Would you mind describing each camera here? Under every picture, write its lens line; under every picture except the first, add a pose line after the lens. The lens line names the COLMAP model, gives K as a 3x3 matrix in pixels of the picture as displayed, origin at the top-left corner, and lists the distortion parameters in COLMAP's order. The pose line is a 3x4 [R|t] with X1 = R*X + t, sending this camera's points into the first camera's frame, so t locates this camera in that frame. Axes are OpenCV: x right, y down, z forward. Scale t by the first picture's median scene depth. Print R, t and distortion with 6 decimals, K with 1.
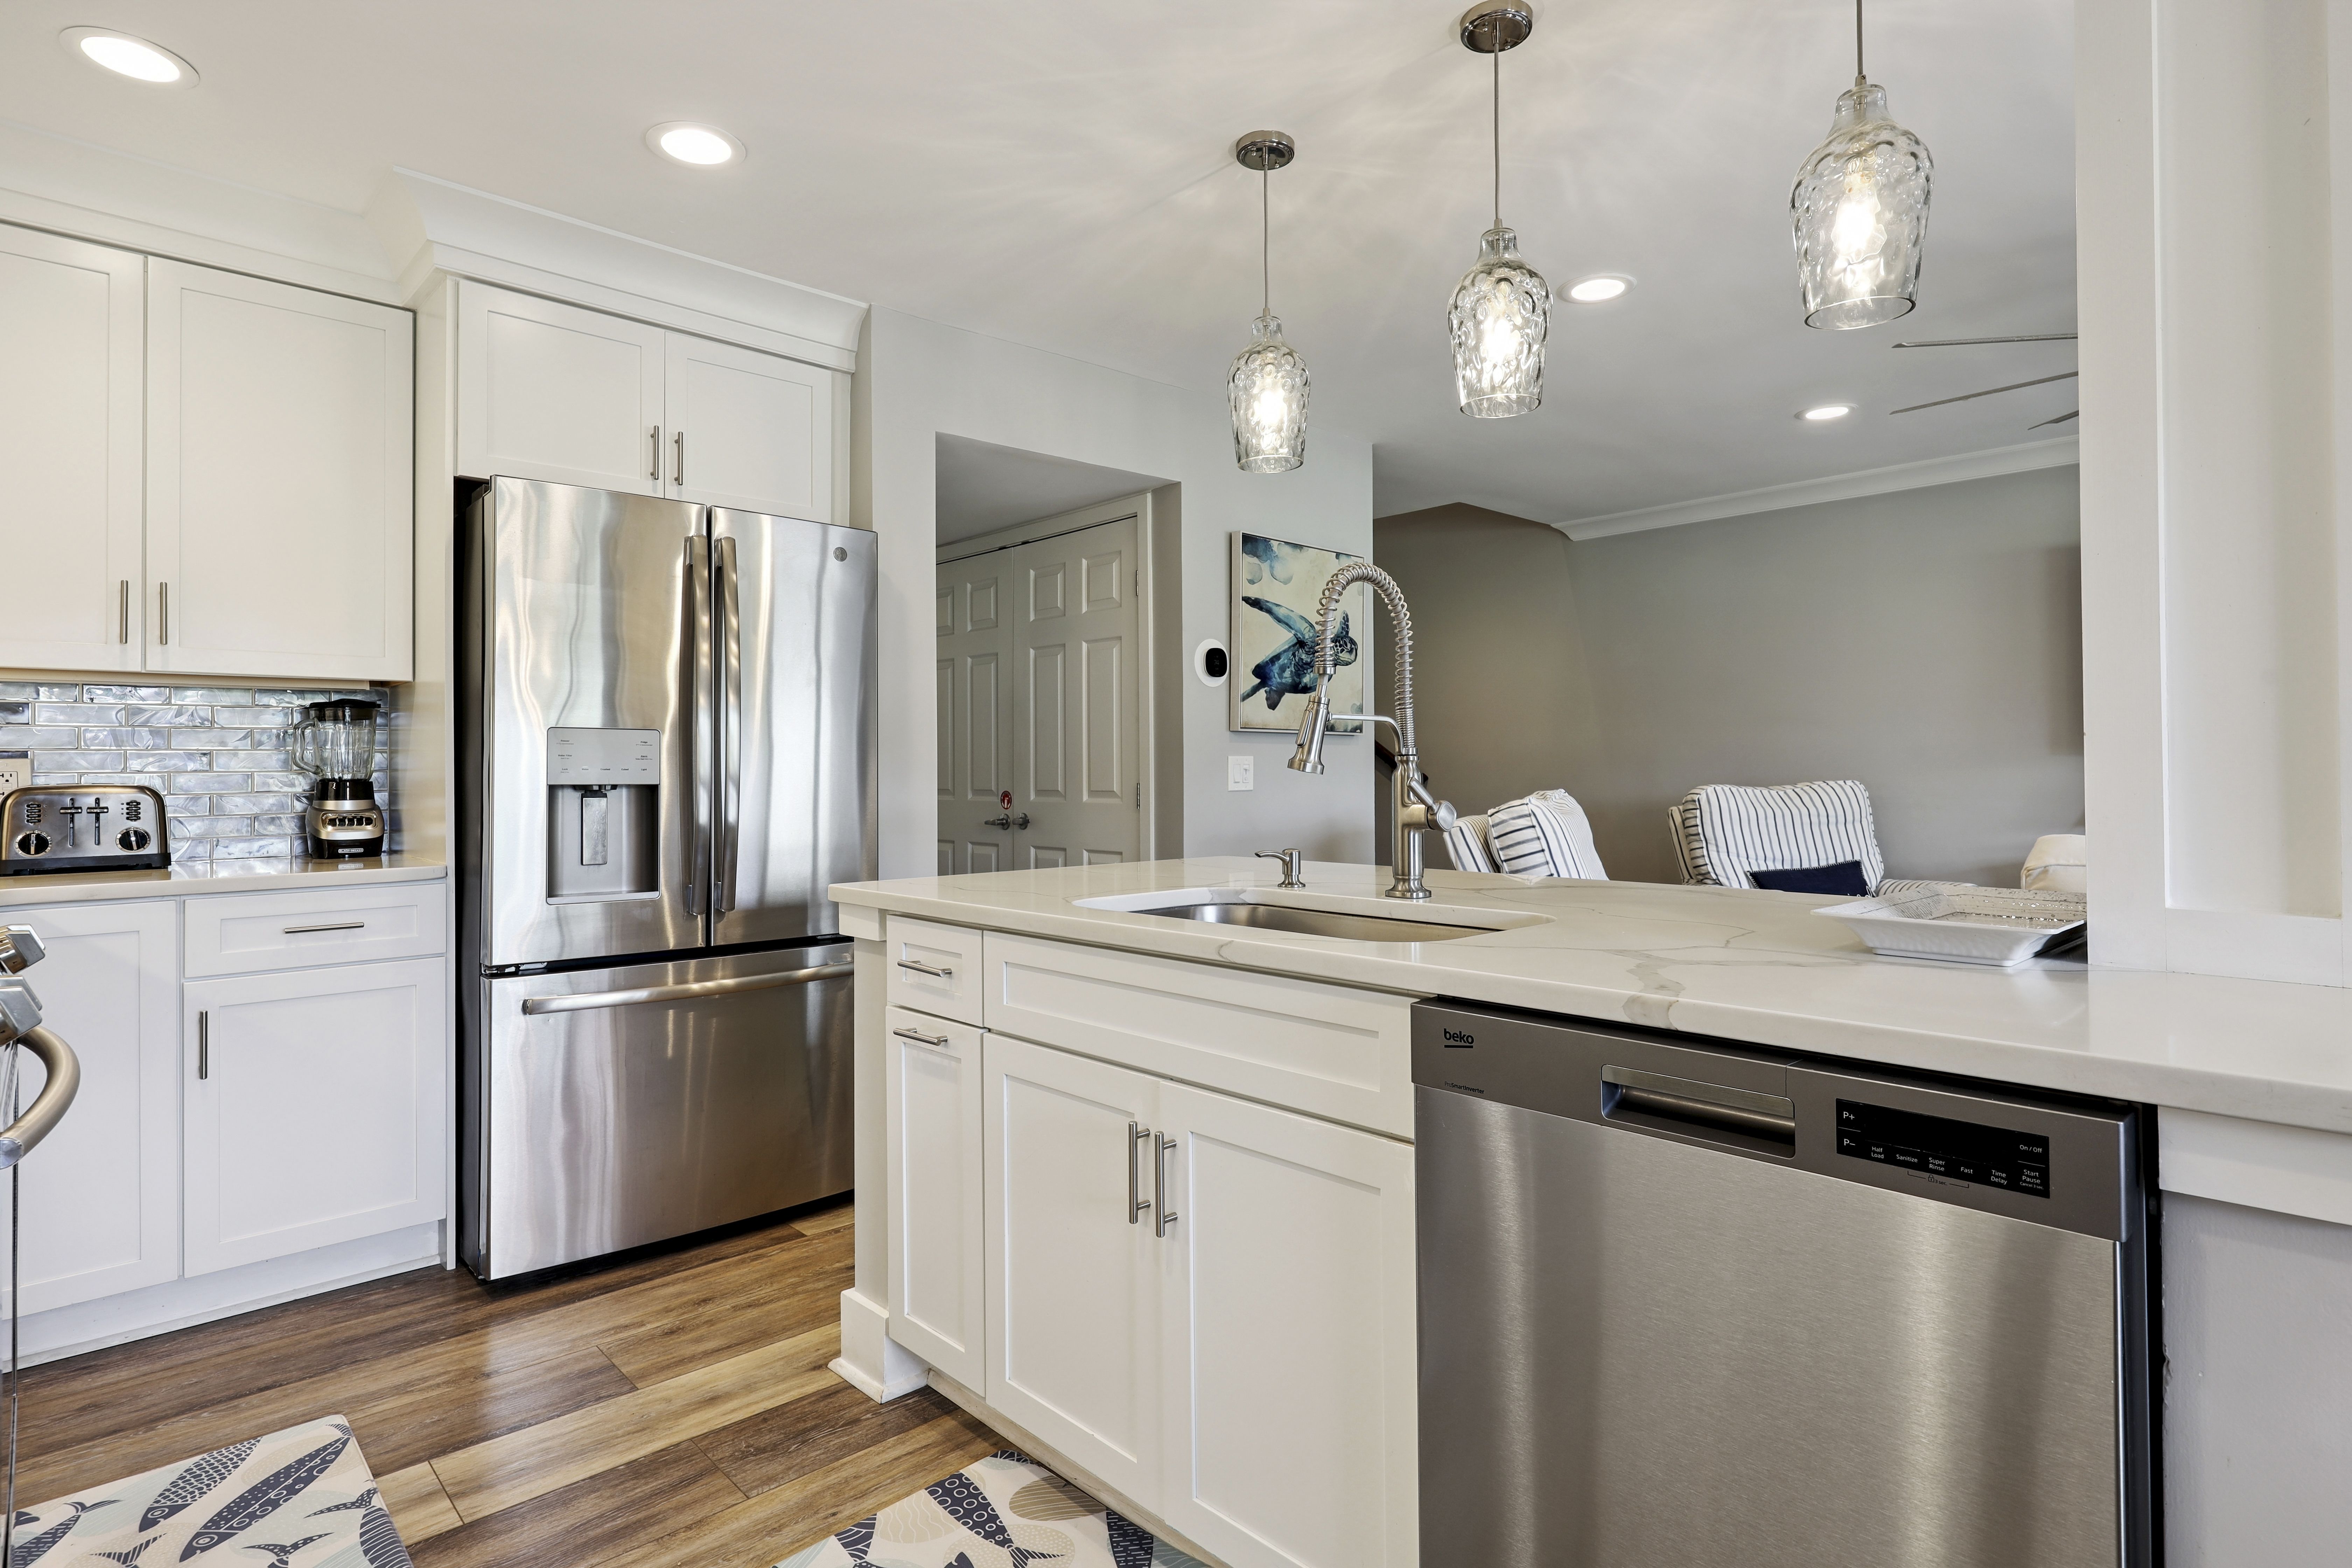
lens RADIAL K [[1152.8, 0, 1189.4], [0, 1152.8, 757.1], [0, 0, 1]] dist [-0.000041, -0.000873]
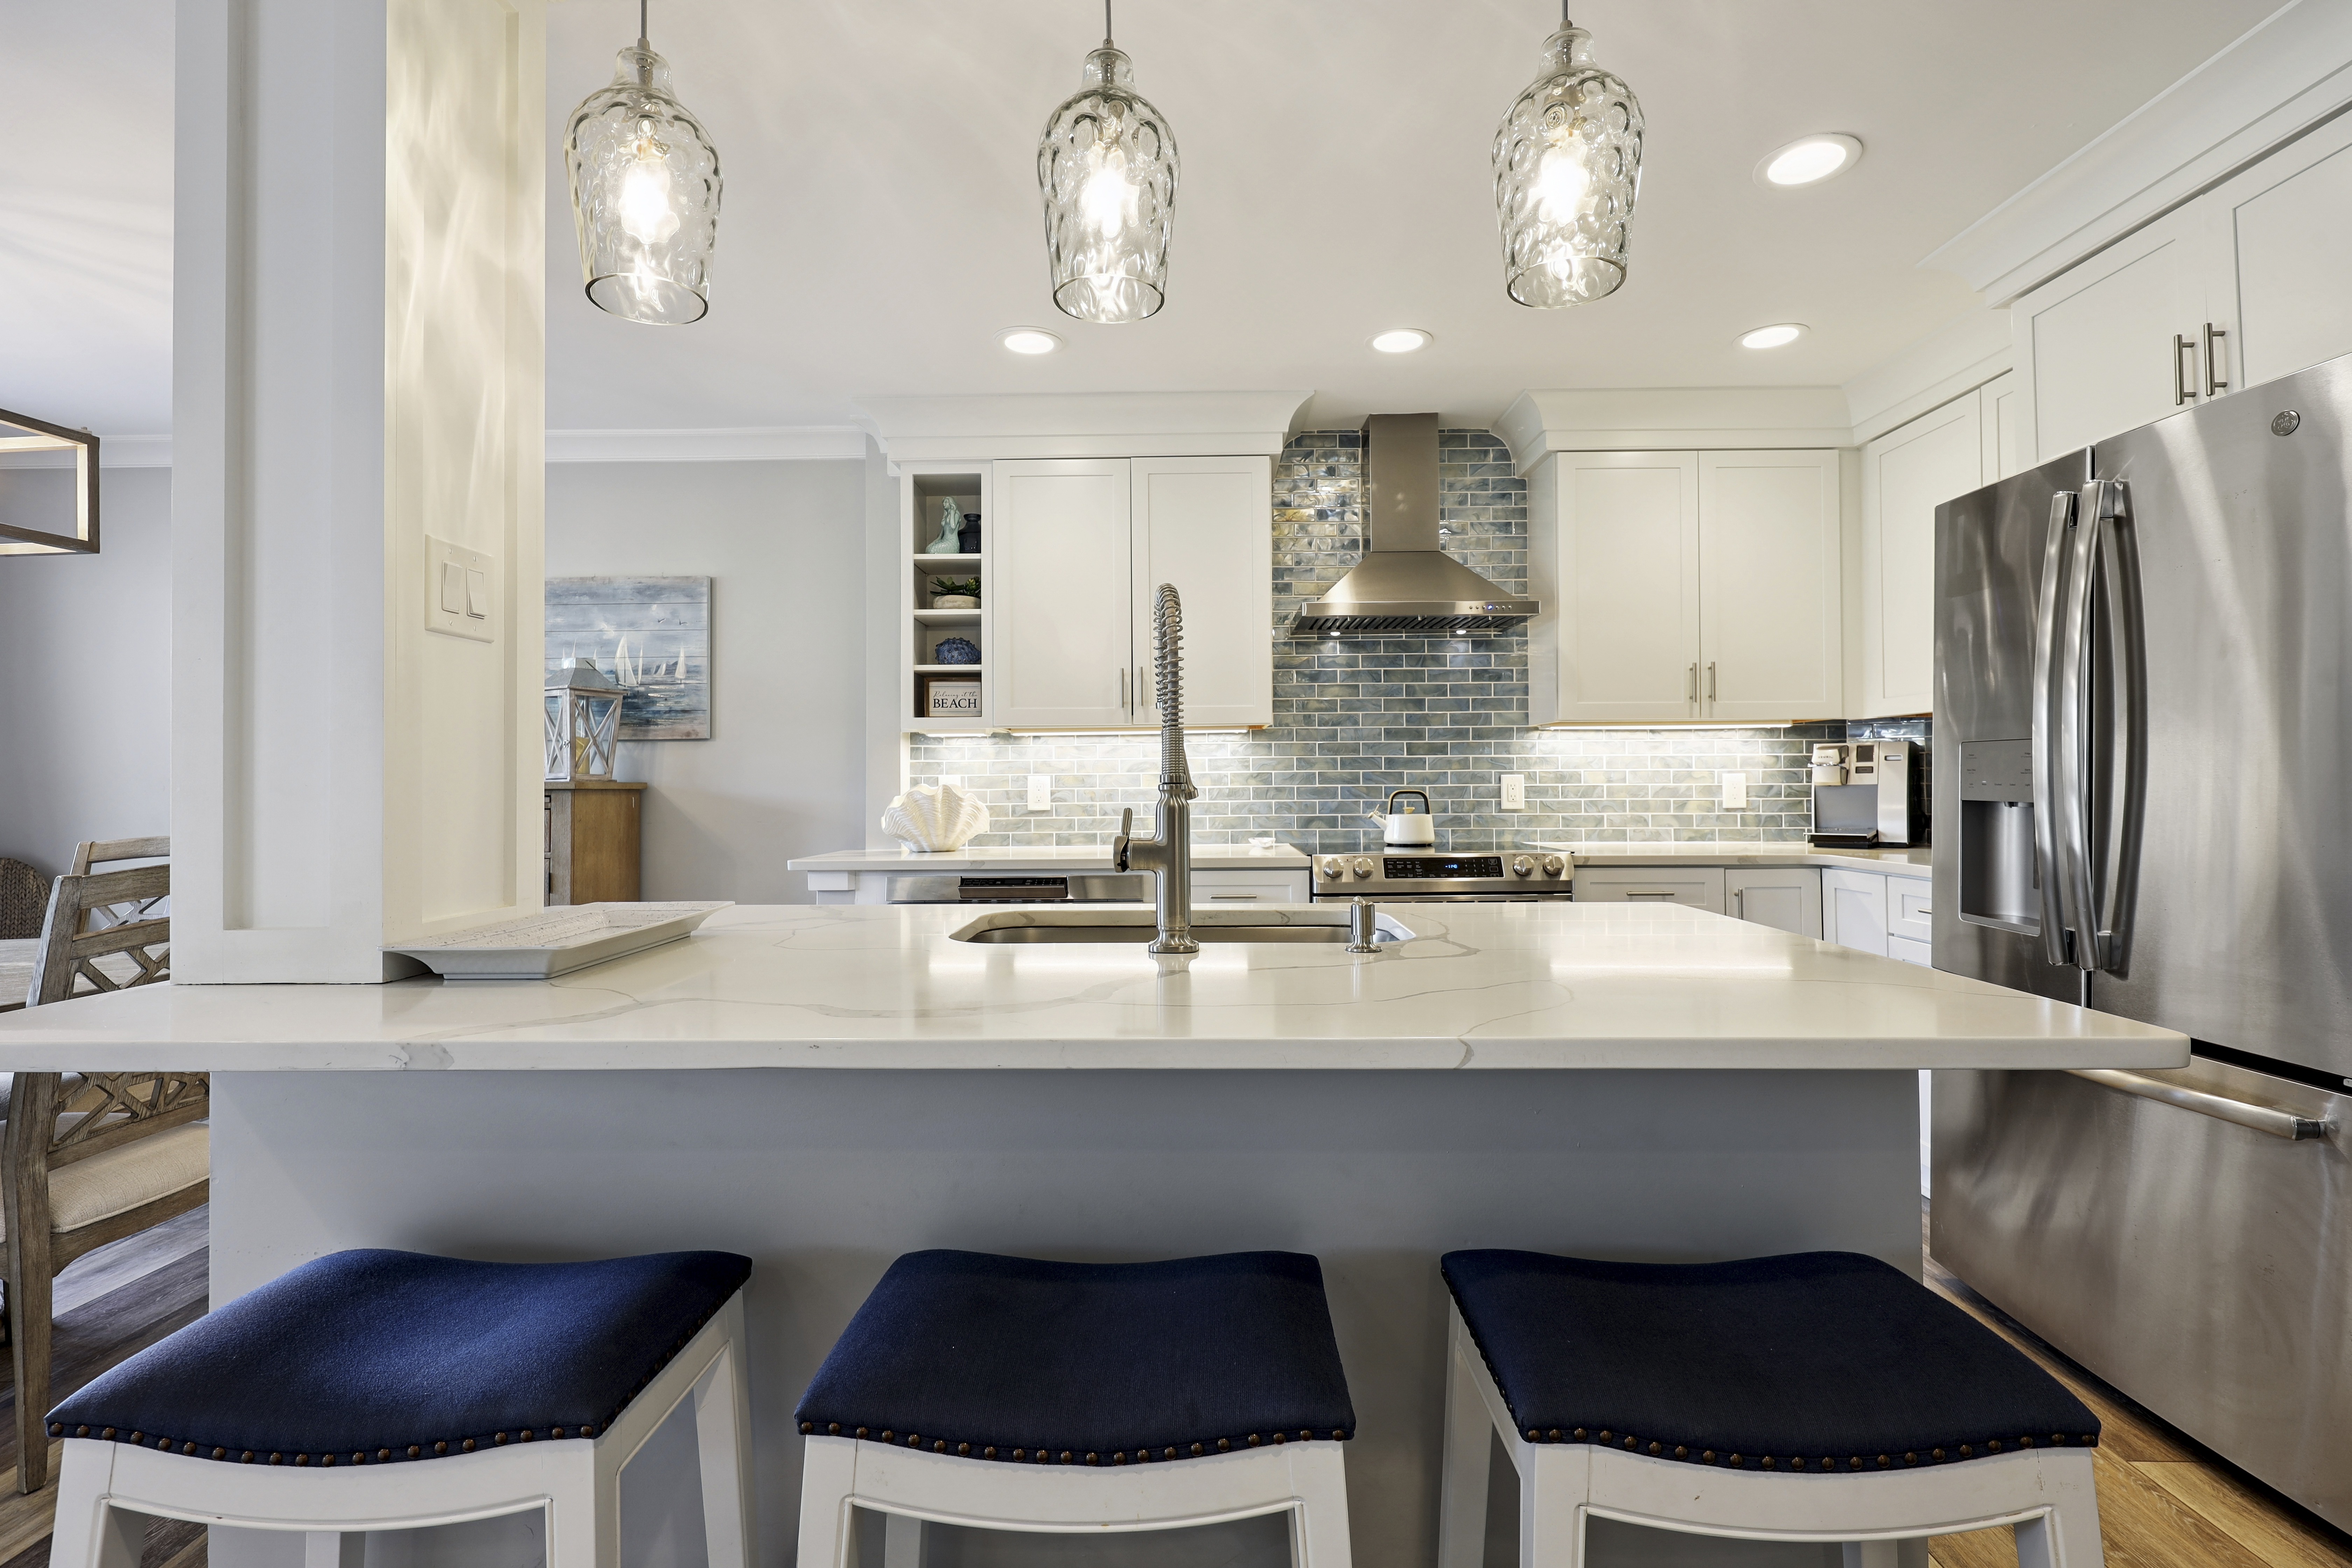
lens RADIAL K [[1014.9, 0, 1206.2], [0, 1014.9, 763.2], [0, 0, 1]] dist [0.002752, 0.000036]
pose [[-0.712701, -0.004590, -0.701453, 0.471125], [0.020039, 0.999437, -0.026900, 0.006089], [0.701182, -0.033228, -0.712208, 1.092742]]
